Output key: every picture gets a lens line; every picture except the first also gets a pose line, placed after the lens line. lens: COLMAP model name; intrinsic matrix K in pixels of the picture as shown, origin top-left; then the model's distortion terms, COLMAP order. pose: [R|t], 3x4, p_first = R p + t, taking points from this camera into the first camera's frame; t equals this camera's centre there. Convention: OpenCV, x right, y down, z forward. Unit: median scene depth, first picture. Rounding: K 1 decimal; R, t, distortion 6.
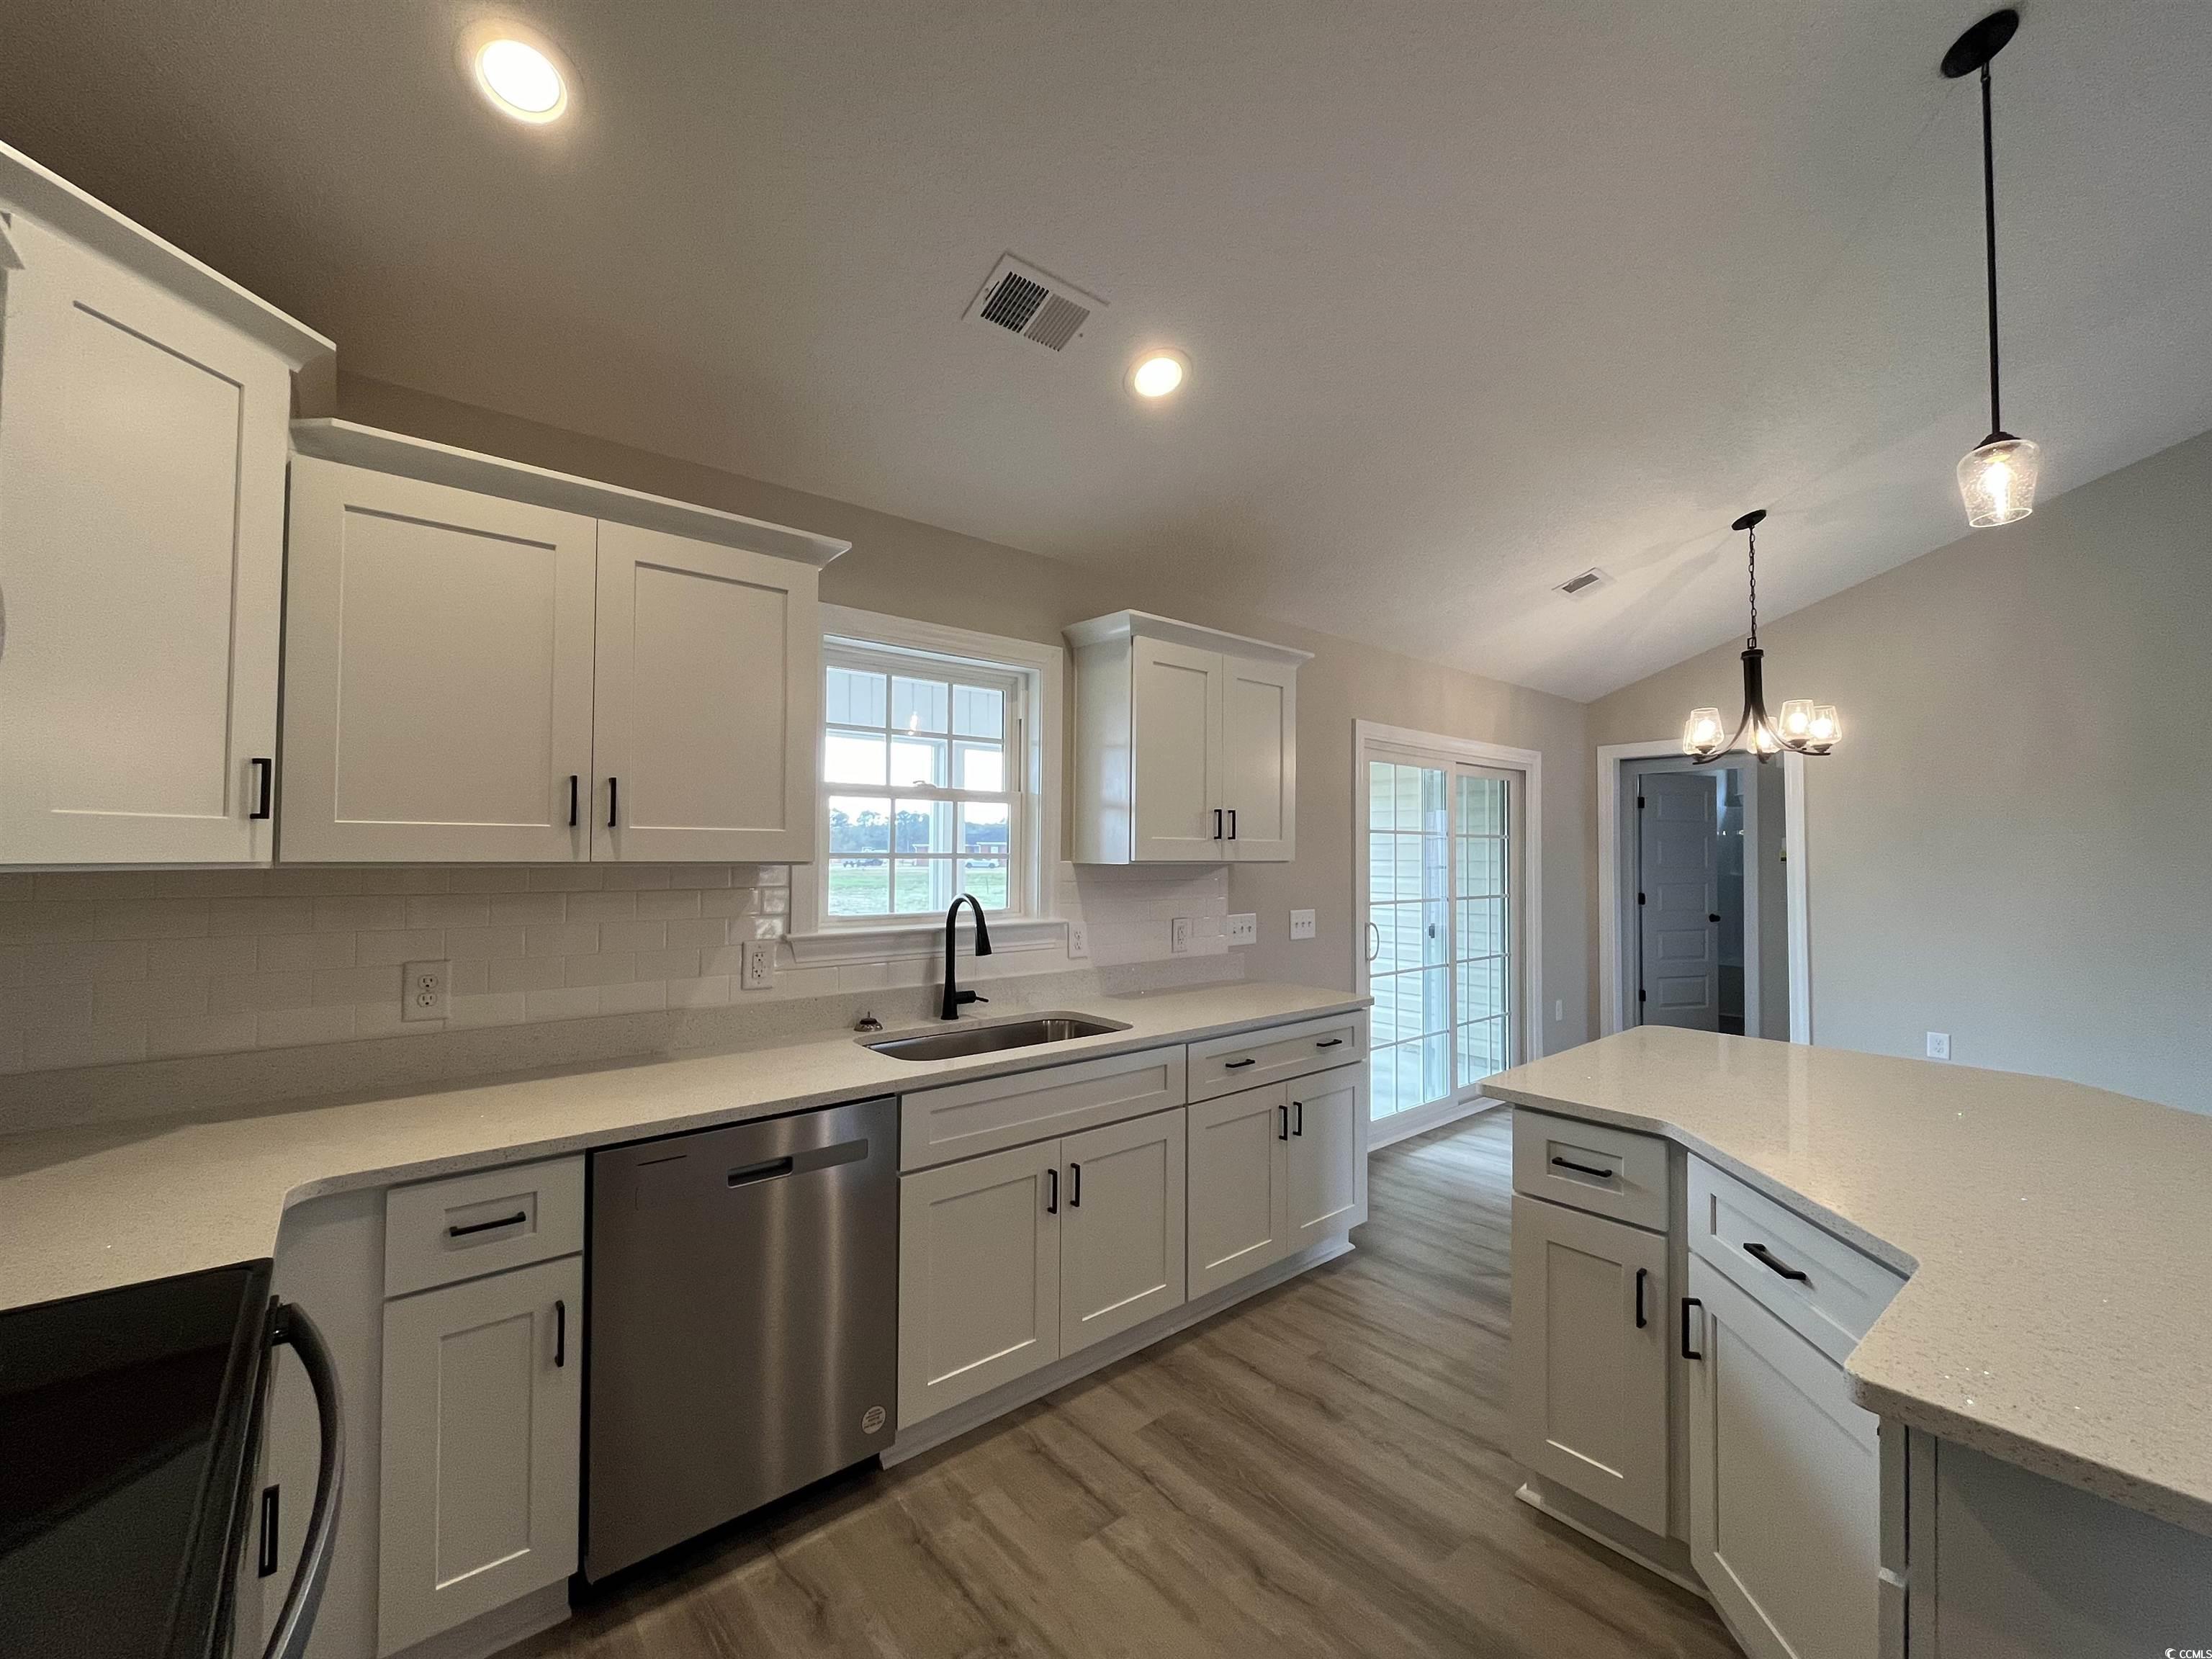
lens RADIAL K [[893.4, 0, 1106.8], [0, 893.4, 830.9], [0, 0, 1]] dist [-0.002746, -0.000498]
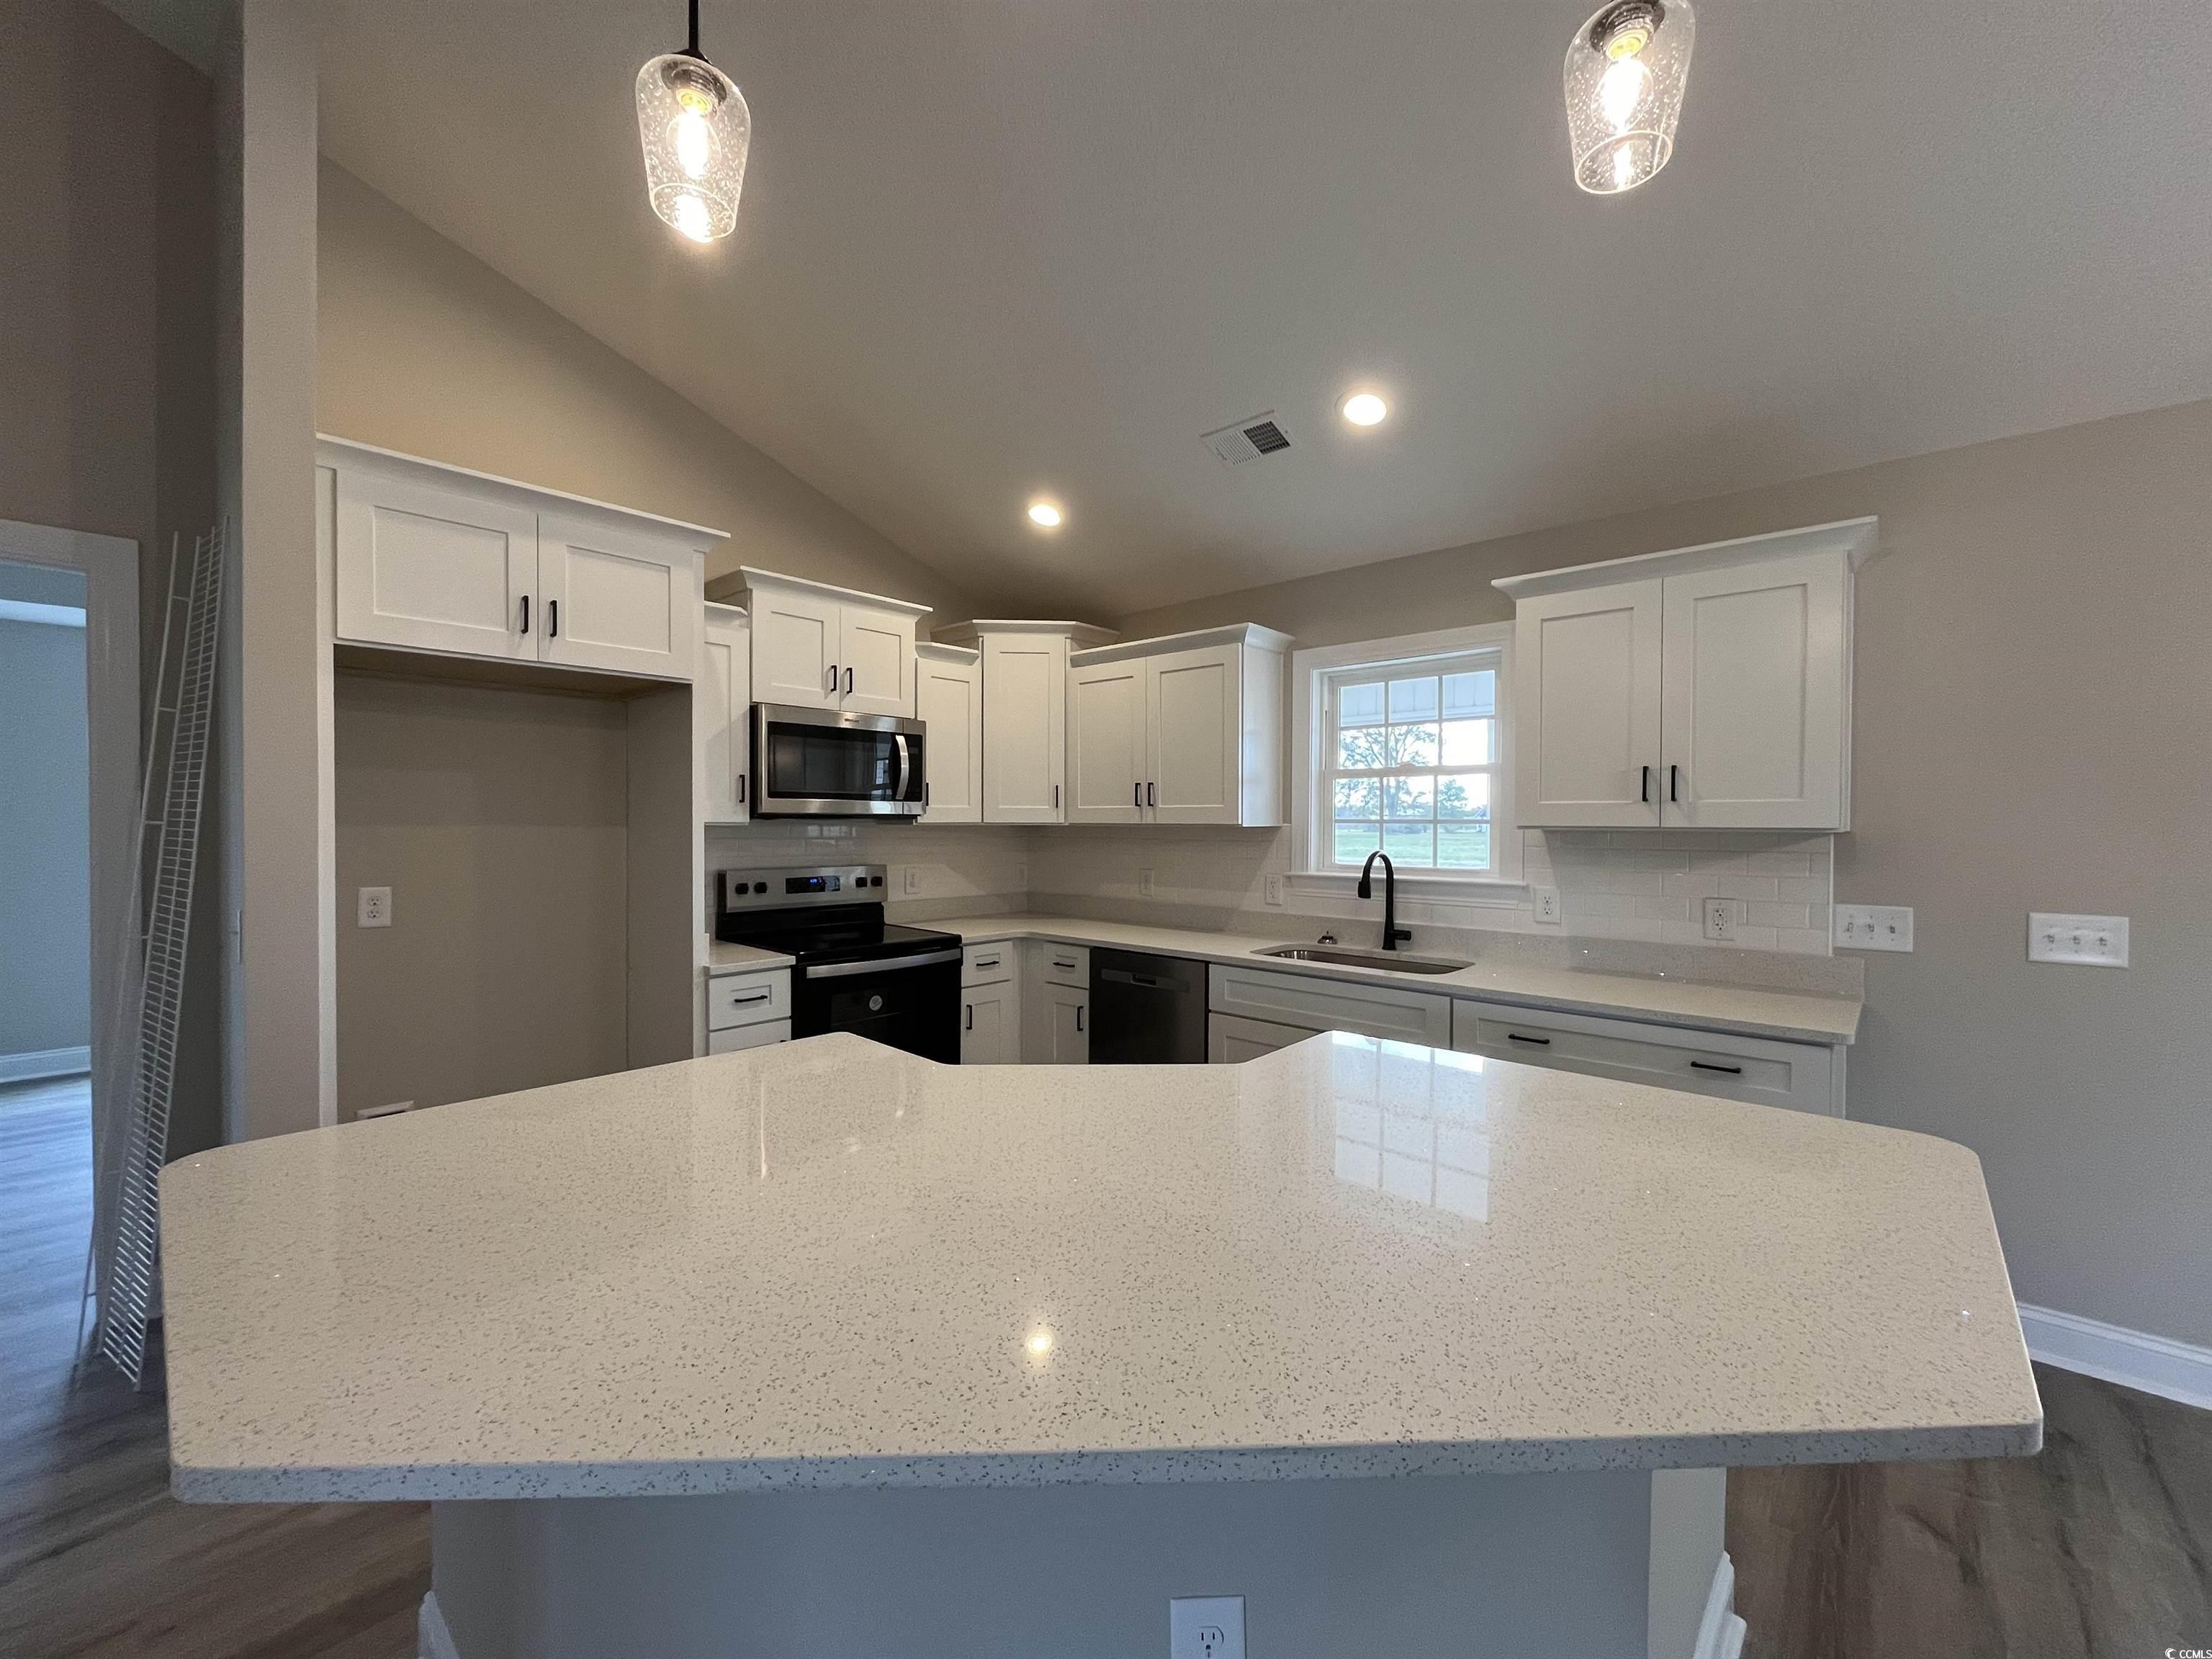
lens RADIAL K [[893.4, 0, 1106.8], [0, 893.4, 830.9], [0, 0, 1]] dist [-0.002746, -0.000498]
pose [[0.139008, 0.008492, -0.990255, 1.025300], [0.023647, 0.999650, 0.011892, 0.017322], [0.990009, -0.025070, 0.138758, 0.431646]]
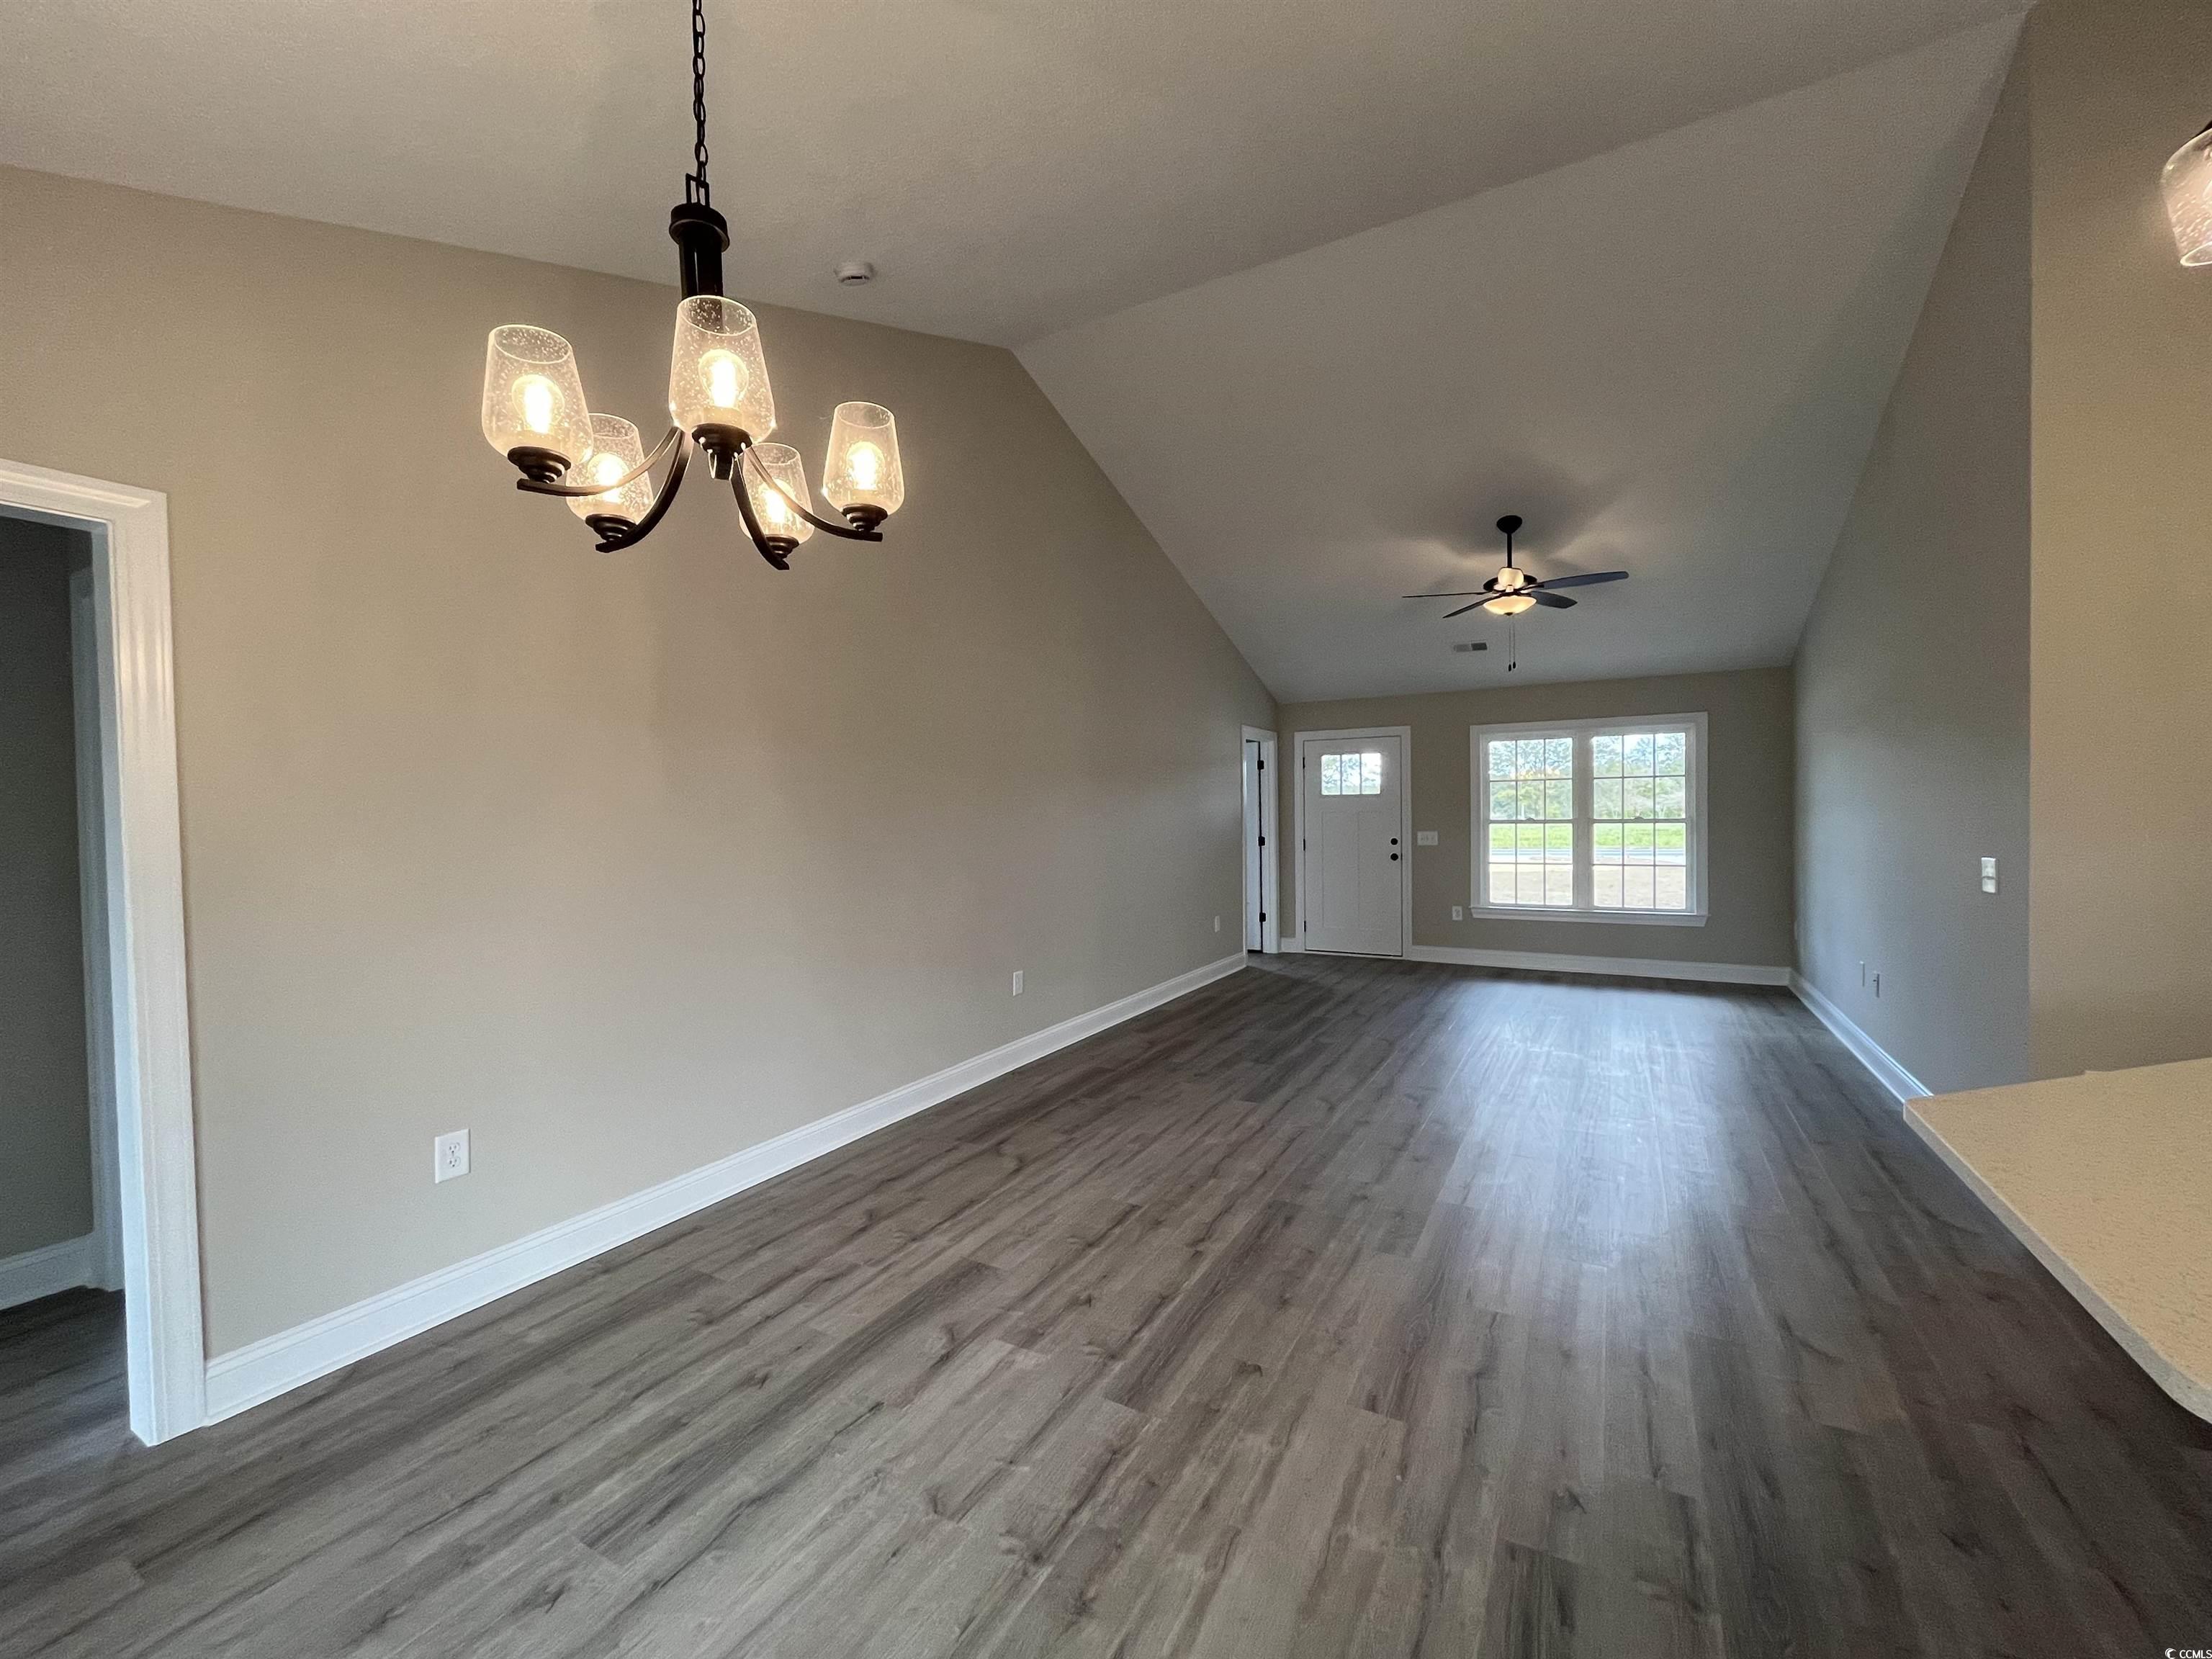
lens RADIAL K [[893.4, 0, 1106.8], [0, 893.4, 830.9], [0, 0, 1]] dist [-0.002746, -0.000498]
pose [[-0.348369, -0.016969, 0.937204, 0.472696], [-0.012318, 0.999833, 0.013524, 0.047567], [-0.937276, -0.006833, -0.348520, 1.366695]]
